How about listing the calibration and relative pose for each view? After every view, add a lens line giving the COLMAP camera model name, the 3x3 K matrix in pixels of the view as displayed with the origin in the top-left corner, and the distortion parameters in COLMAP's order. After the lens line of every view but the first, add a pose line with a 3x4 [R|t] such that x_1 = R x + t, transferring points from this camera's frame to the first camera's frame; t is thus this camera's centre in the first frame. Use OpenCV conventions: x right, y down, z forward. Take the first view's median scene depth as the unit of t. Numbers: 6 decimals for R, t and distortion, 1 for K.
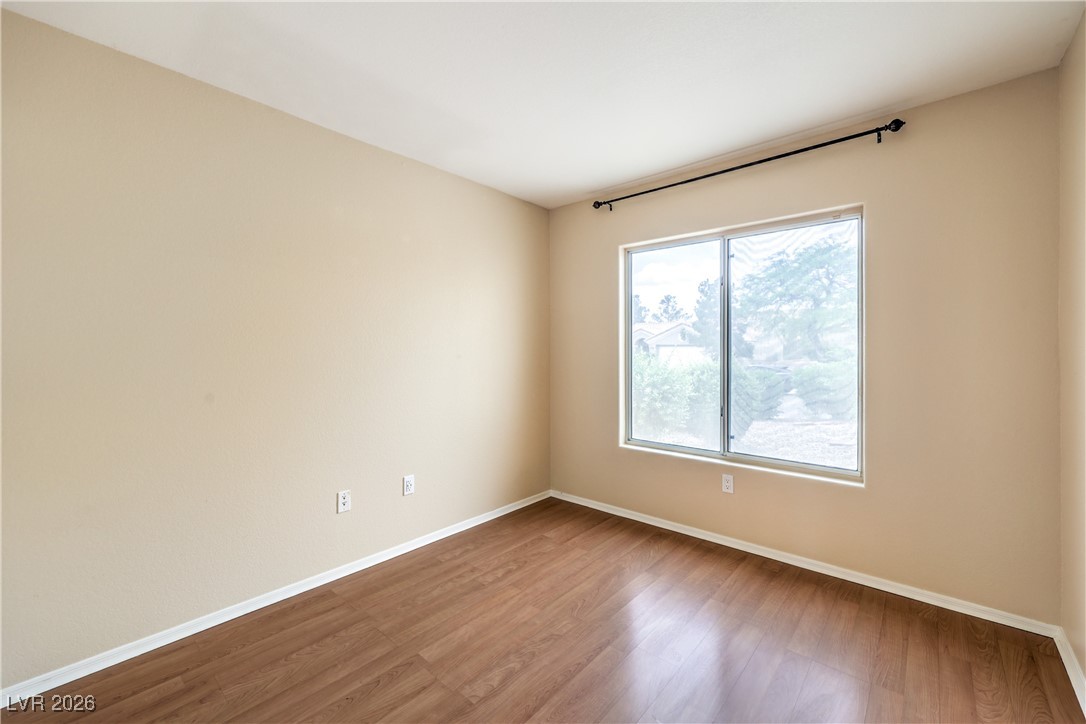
lens RADIAL K [[445.4, 0, 522.8], [0, 445.4, 348.1], [0, 0, 1]] dist [-0.001341, -0.000294]
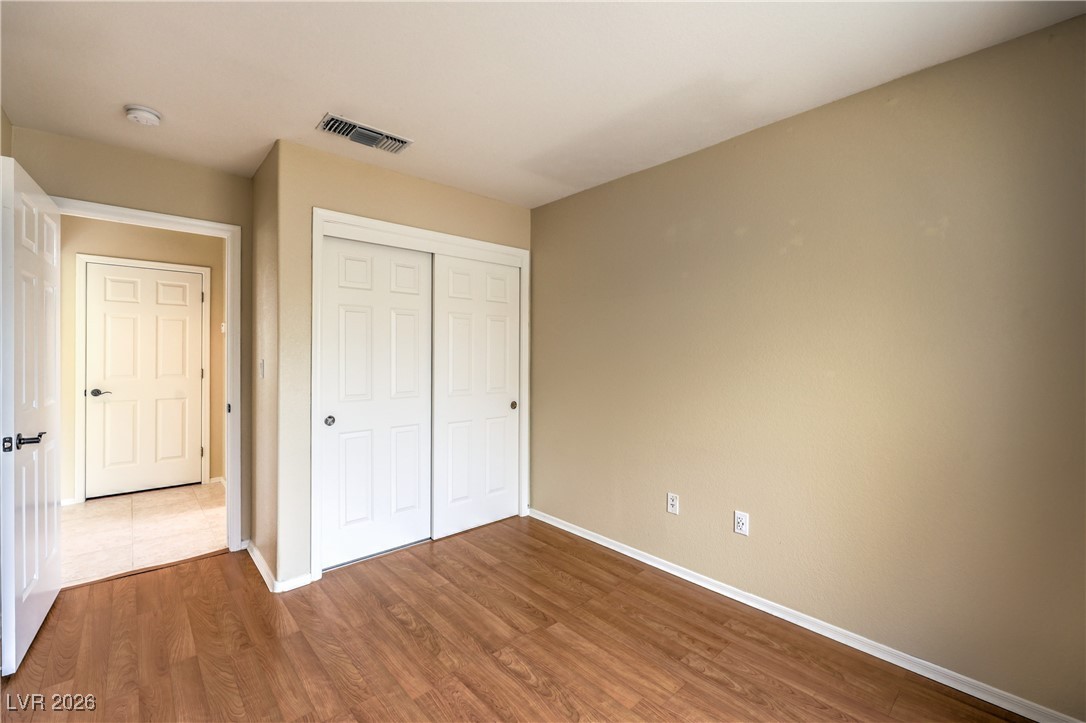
lens RADIAL K [[445.4, 0, 542.8], [0, 445.4, 354.8], [0, 0, 1]] dist [-0.001341, -0.000294]
pose [[-0.078994, -0.000099, -0.996875, 0.781377], [-0.001649, 0.999999, 0.000031, -0.012854], [0.996874, 0.001646, -0.078994, 0.882212]]
